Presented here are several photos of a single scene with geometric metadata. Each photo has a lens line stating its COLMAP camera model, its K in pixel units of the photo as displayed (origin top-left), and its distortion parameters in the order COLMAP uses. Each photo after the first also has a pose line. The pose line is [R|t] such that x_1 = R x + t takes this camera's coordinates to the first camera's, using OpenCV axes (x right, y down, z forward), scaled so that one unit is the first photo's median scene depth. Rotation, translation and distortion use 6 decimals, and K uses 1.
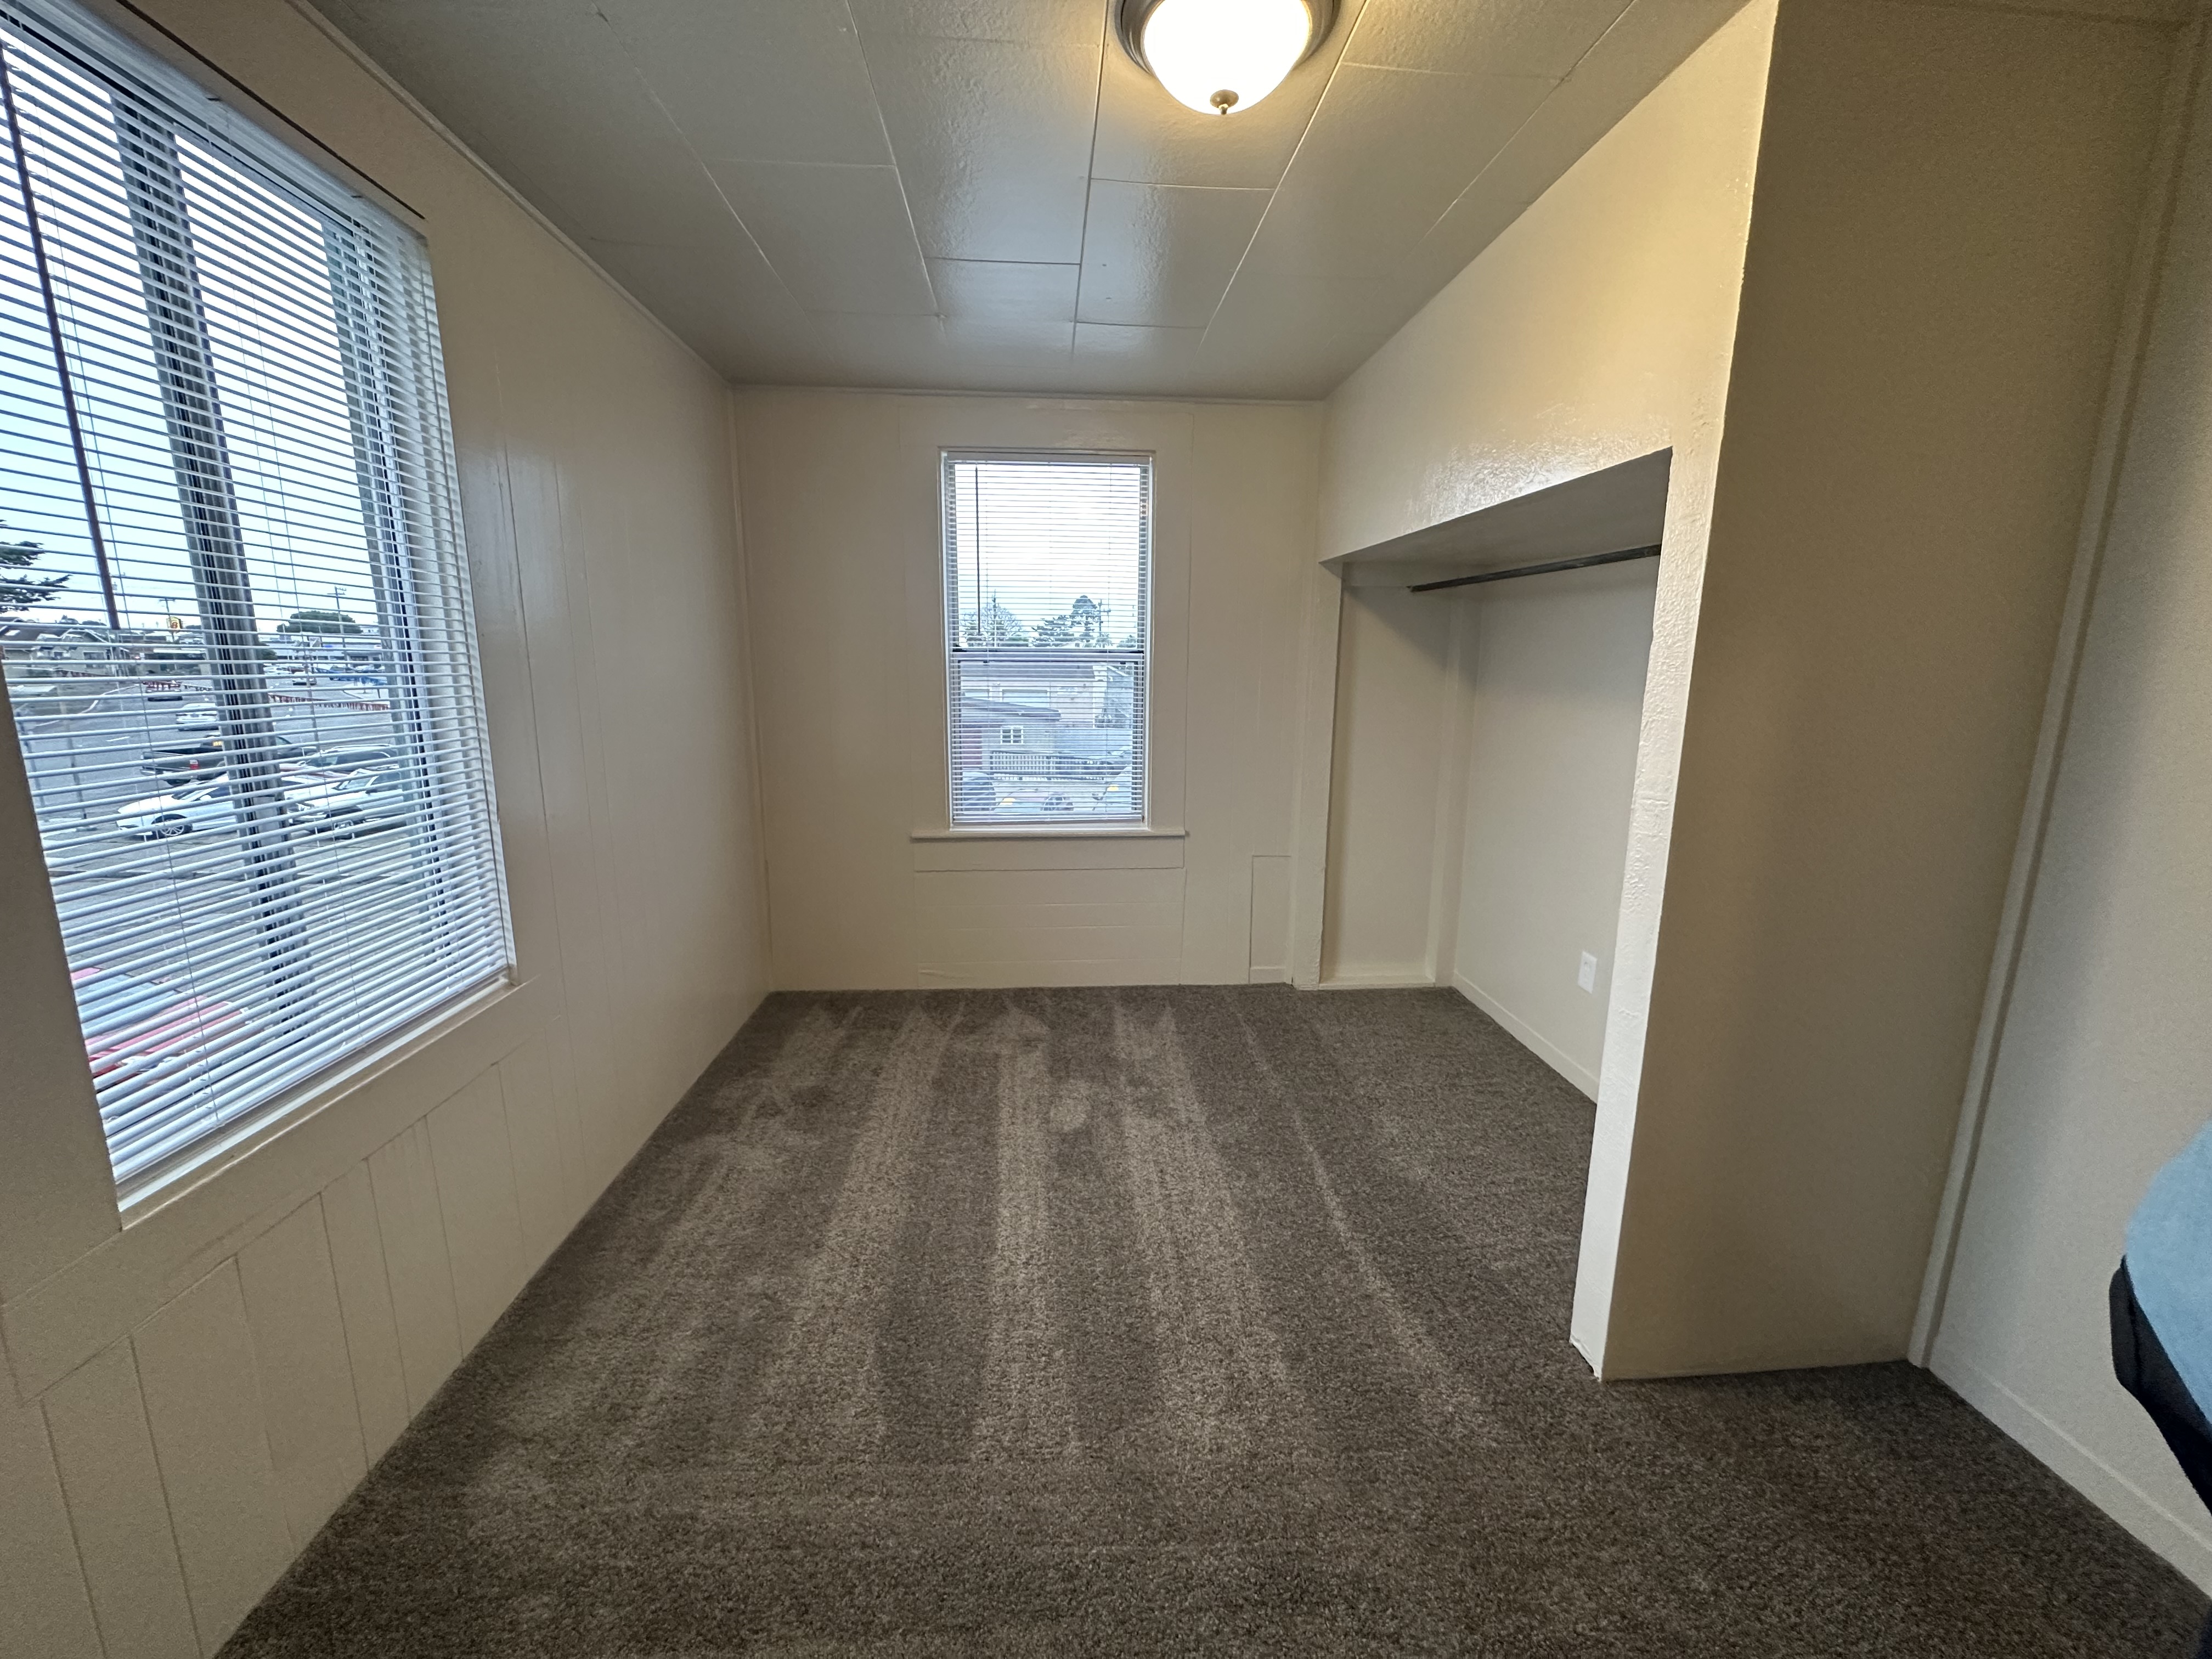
lens RADIAL K [[881.4, 0, 1103.5], [0, 881.4, 828.7], [0, 0, 1]] dist [-0.002366, 0.000332]
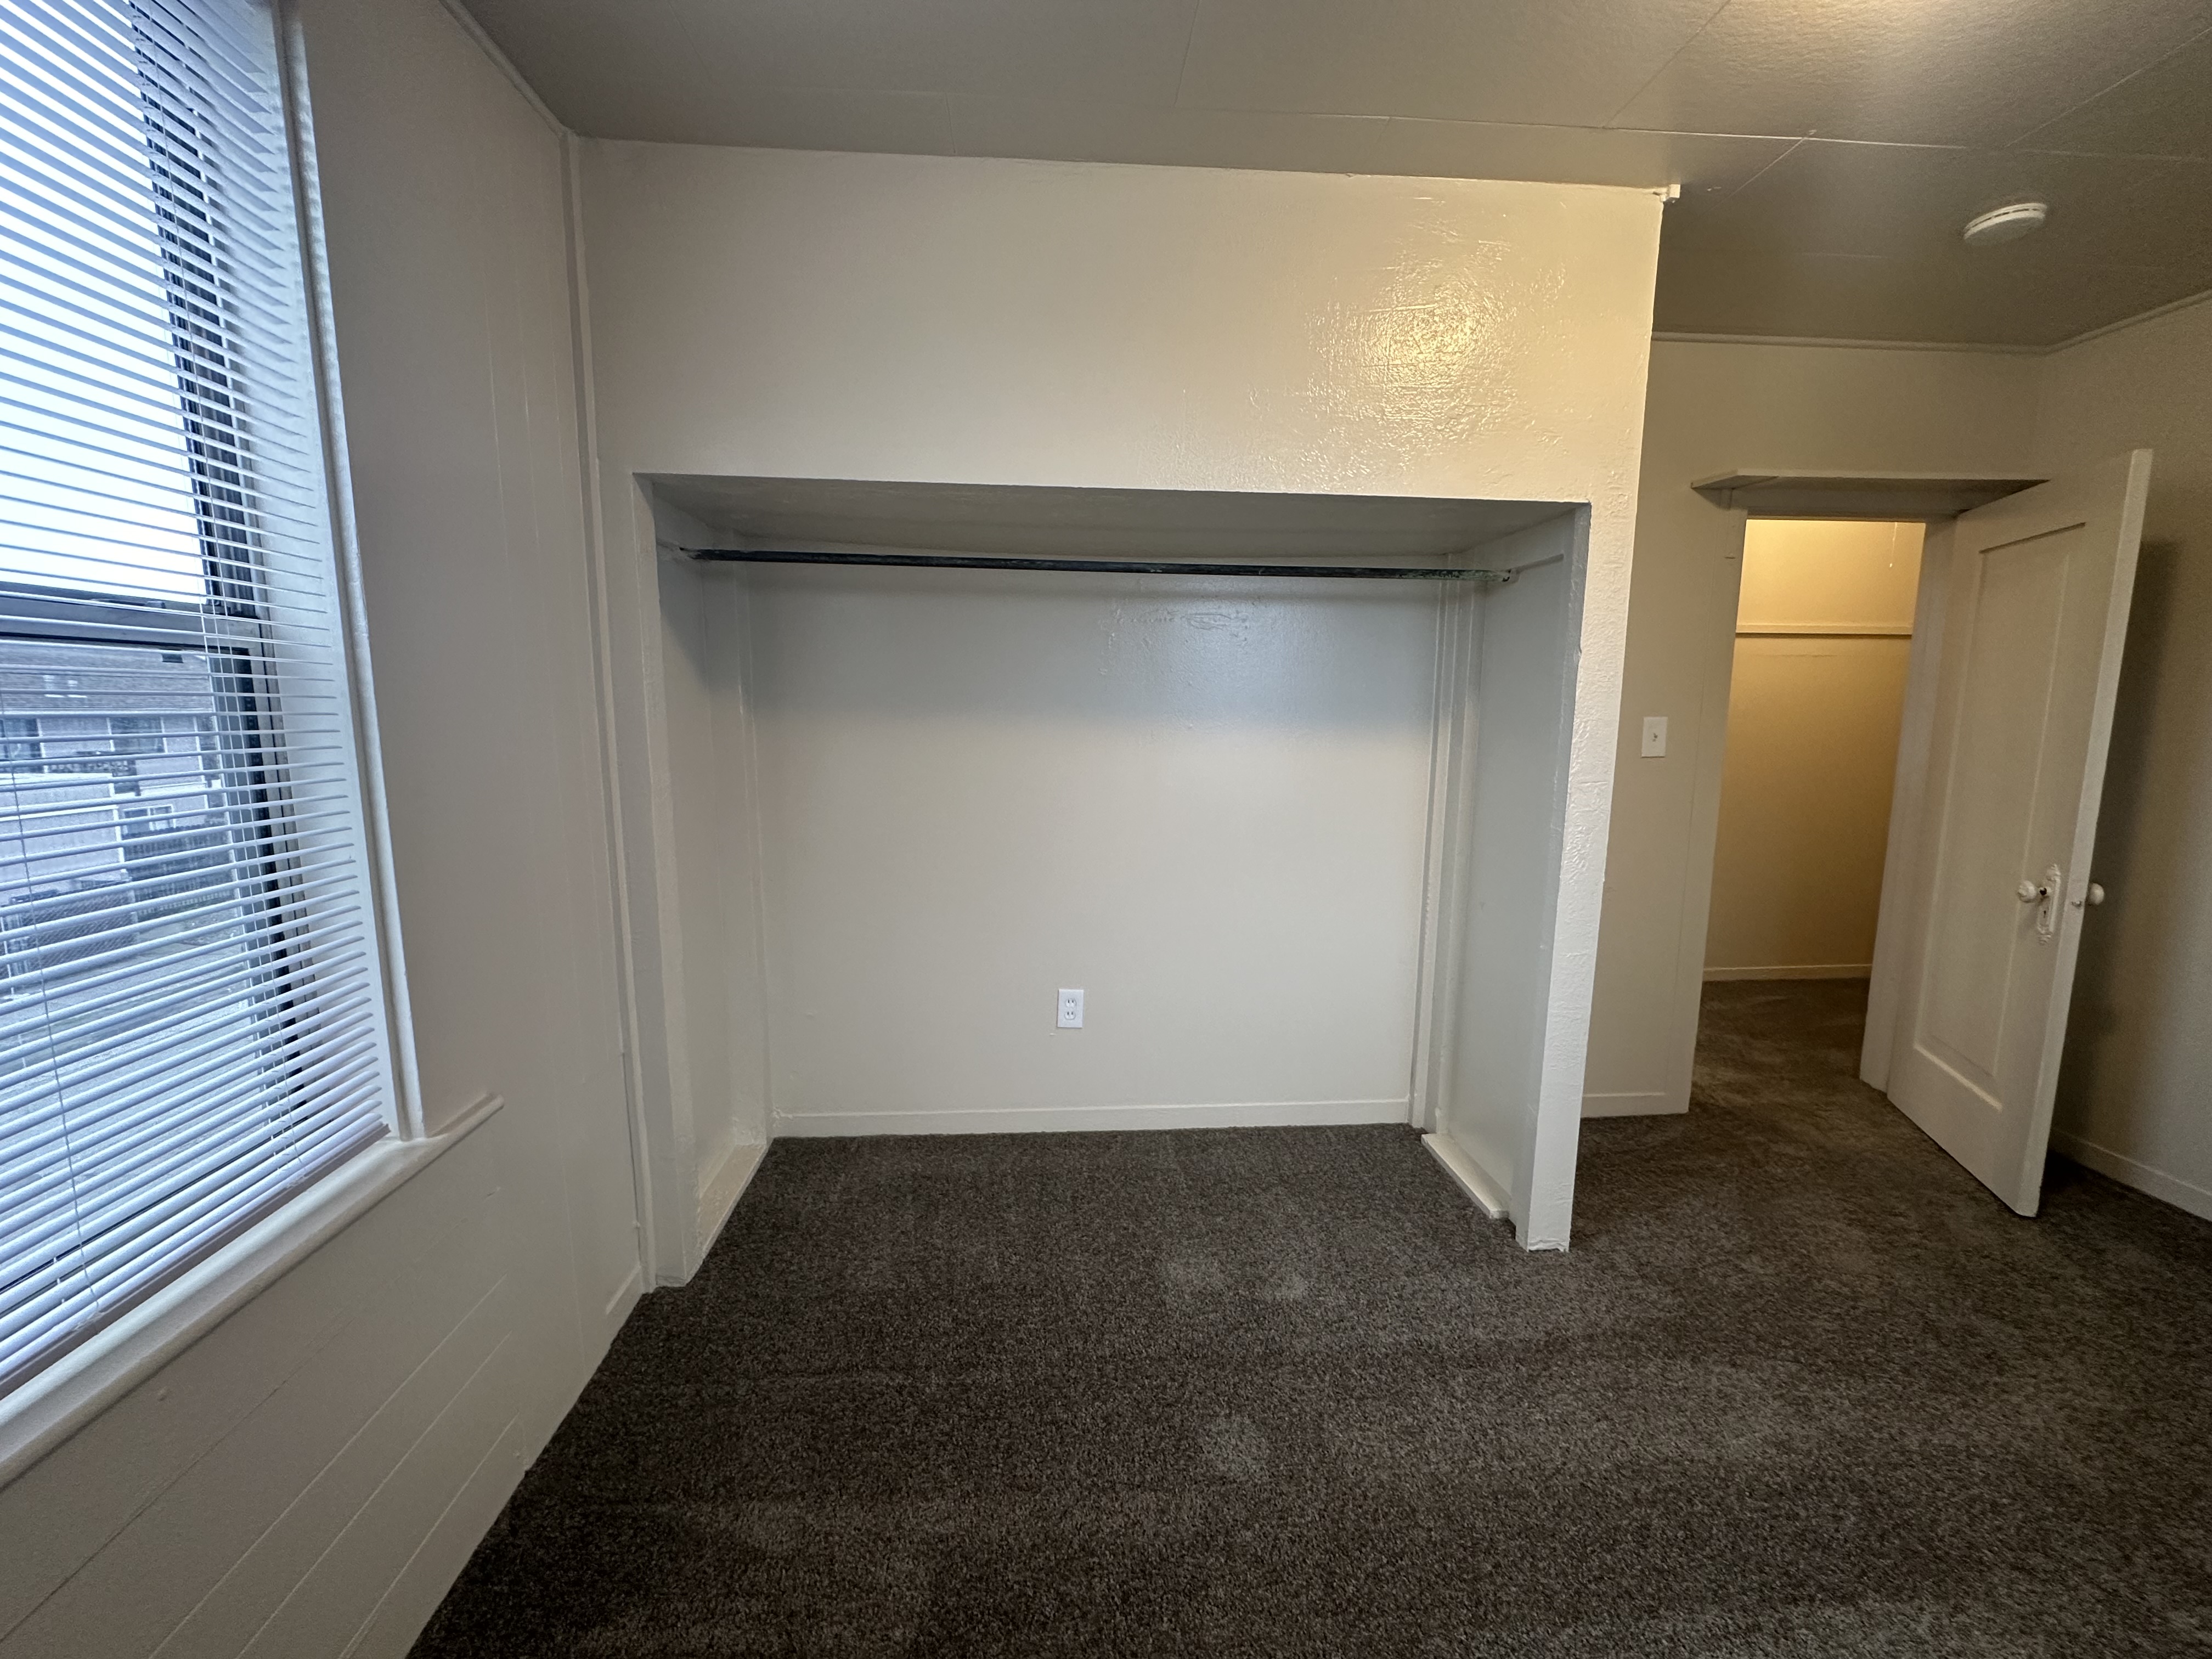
lens RADIAL K [[881.4, 0, 1103.5], [0, 881.4, 828.7], [0, 0, 1]] dist [-0.002366, 0.000332]
pose [[-0.000144, -0.146158, 0.989261, -0.342627], [0.180863, 0.972943, 0.143773, -0.150056], [-0.983508, 0.178941, 0.026295, 0.904617]]
